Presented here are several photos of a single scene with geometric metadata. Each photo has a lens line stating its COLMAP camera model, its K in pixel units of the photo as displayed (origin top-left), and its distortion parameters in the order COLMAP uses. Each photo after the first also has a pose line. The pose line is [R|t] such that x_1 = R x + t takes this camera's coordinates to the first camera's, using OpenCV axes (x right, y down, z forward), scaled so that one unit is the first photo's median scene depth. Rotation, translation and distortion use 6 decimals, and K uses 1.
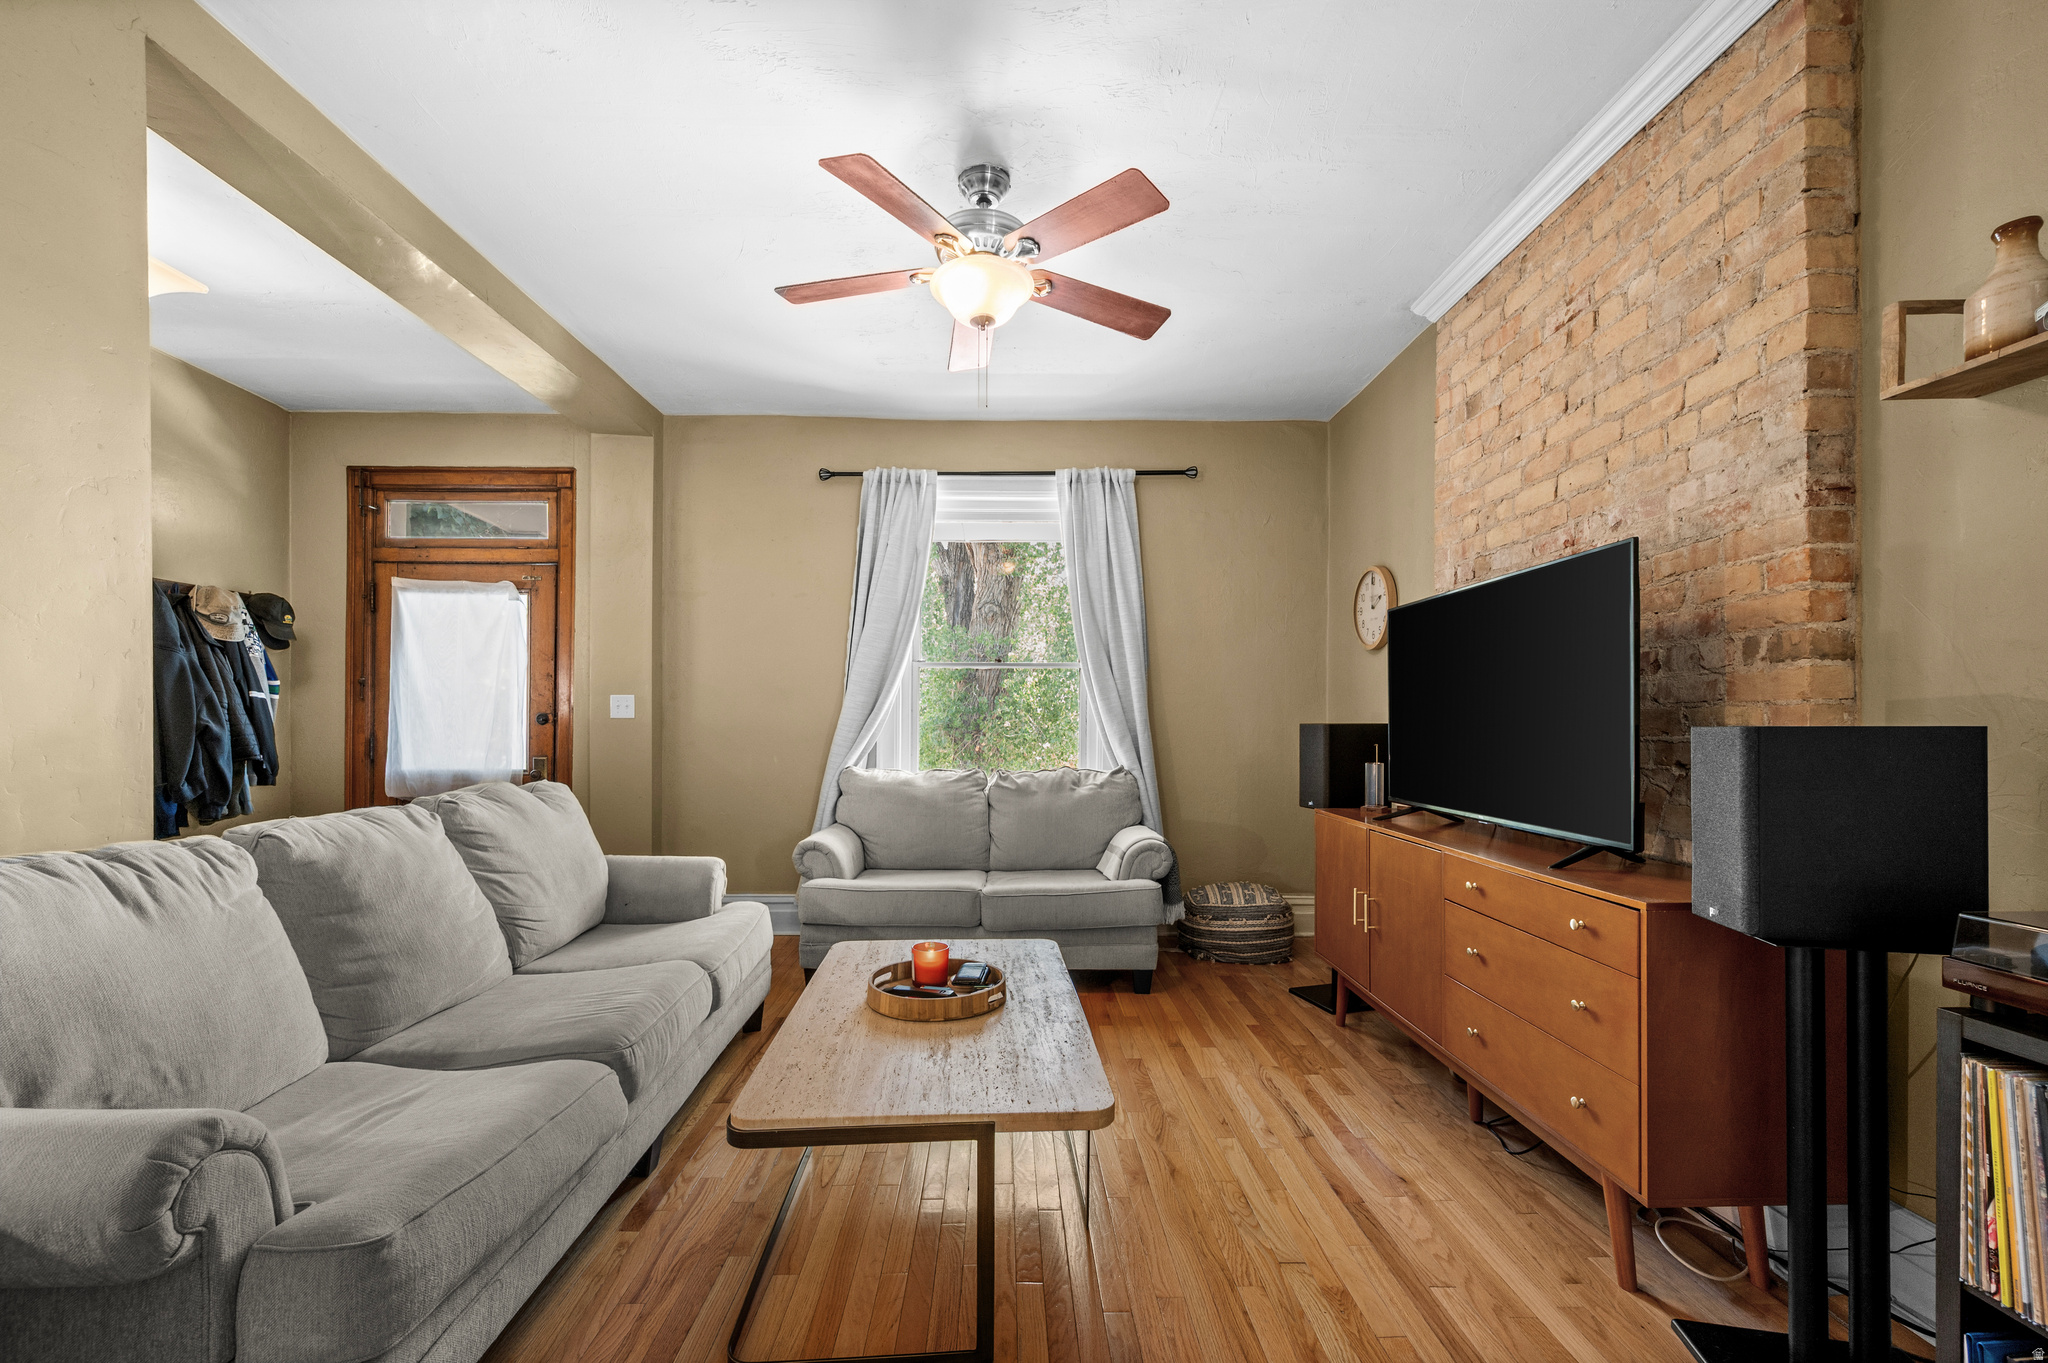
lens RADIAL K [[833.5, 0, 1021.2], [0, 833.5, 706.5], [0, 0, 1]] dist [-0.001856, -0.000038]
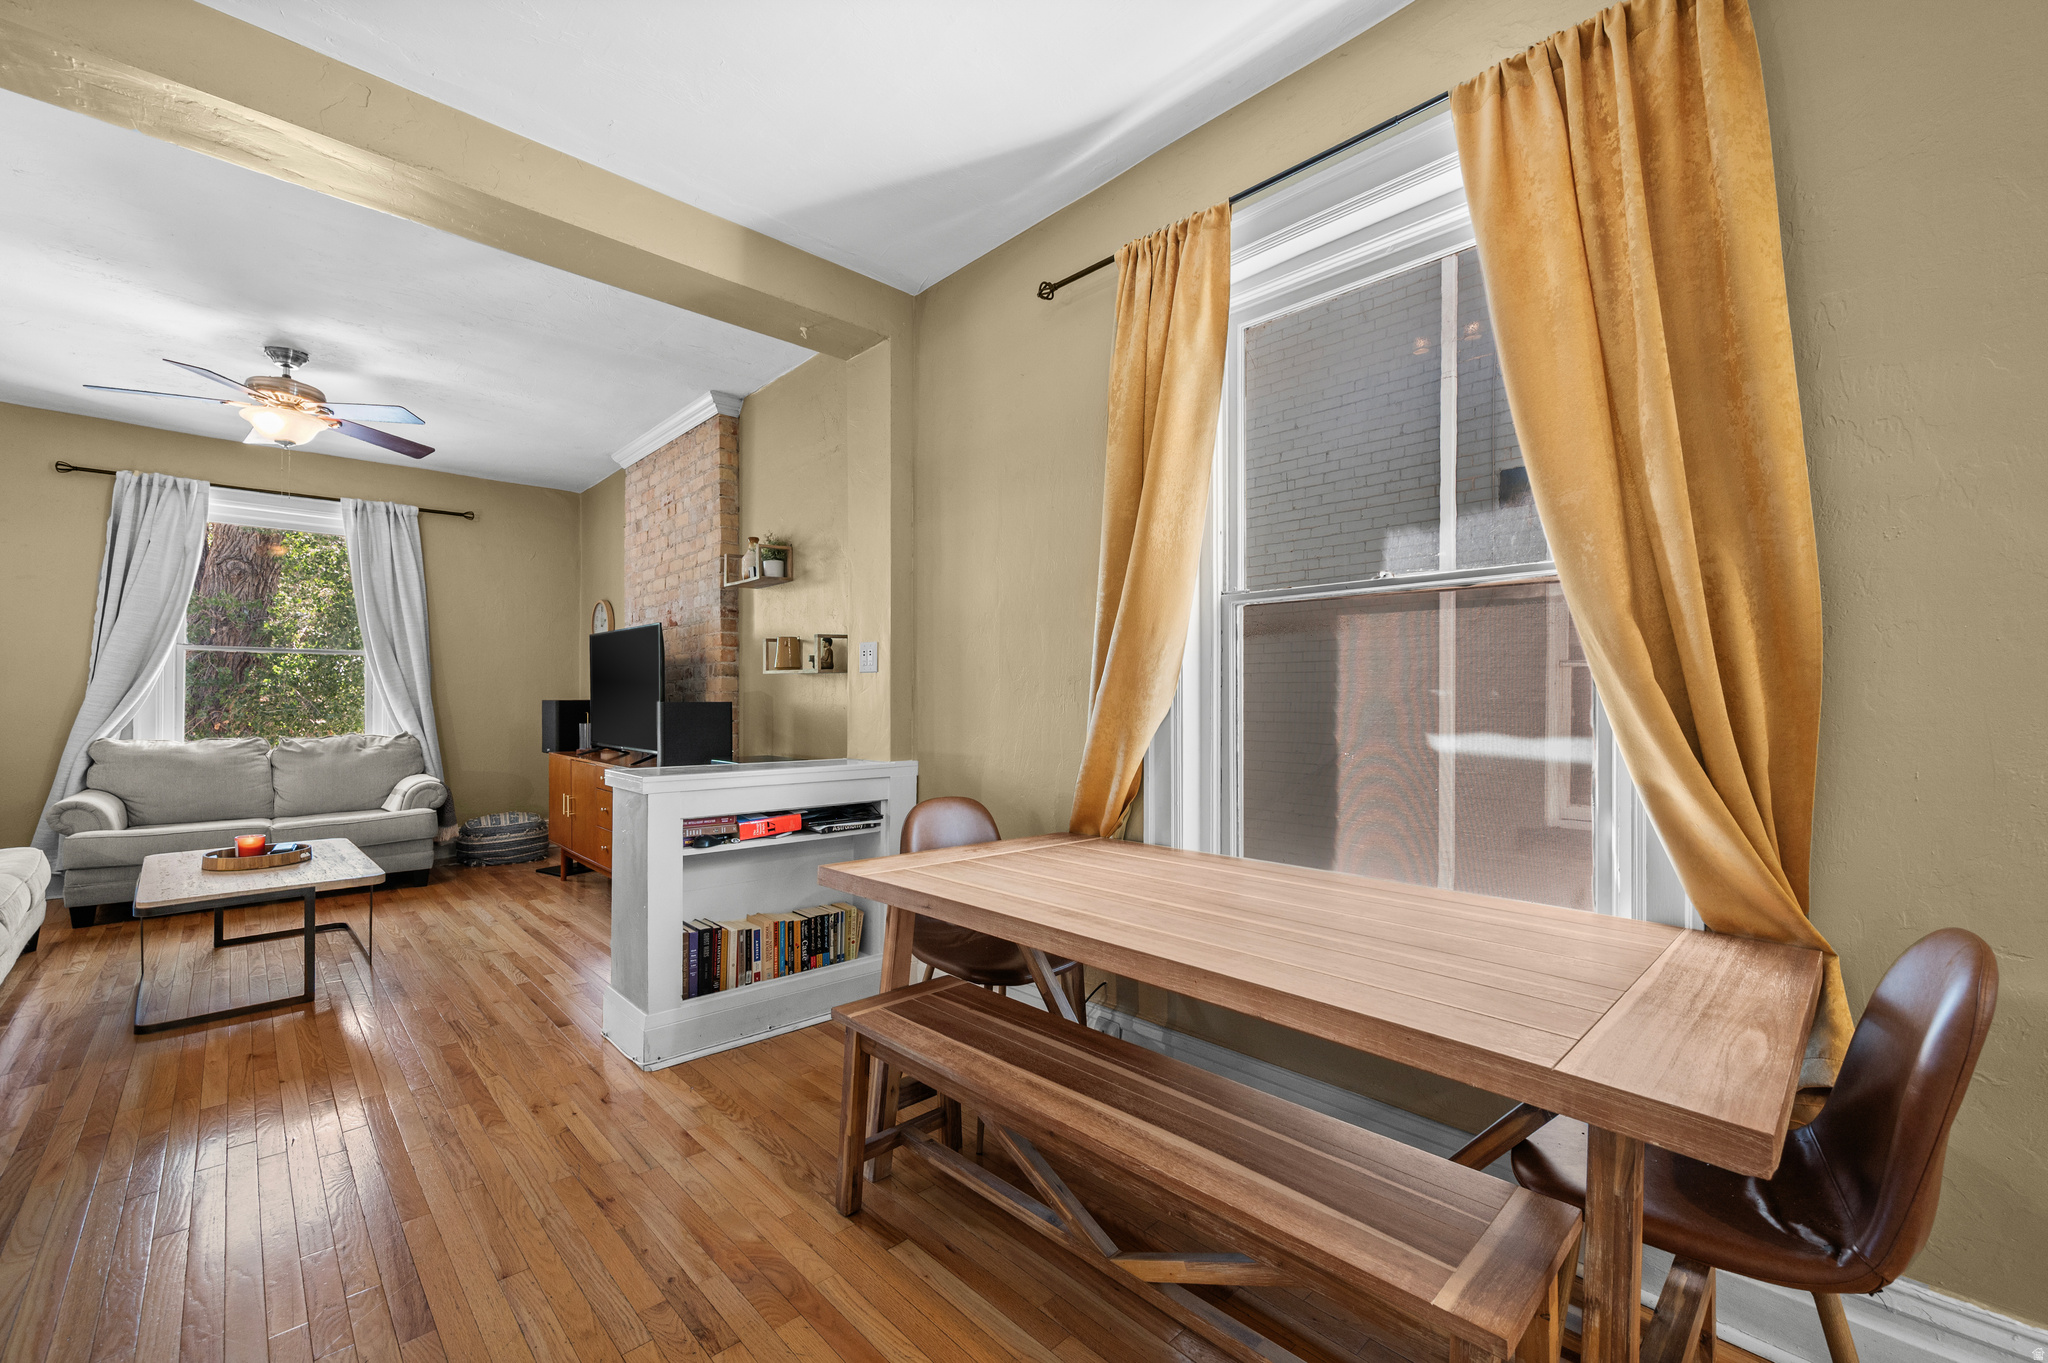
lens RADIAL K [[833.5, 0, 1021.2], [0, 833.5, 706.5], [0, 0, 1]] dist [-0.001856, -0.000038]
pose [[0.741290, -0.004436, 0.671171, -0.044418], [-0.015578, 0.999595, 0.023811, -0.016312], [-0.671005, -0.028106, 0.740920, -0.666509]]
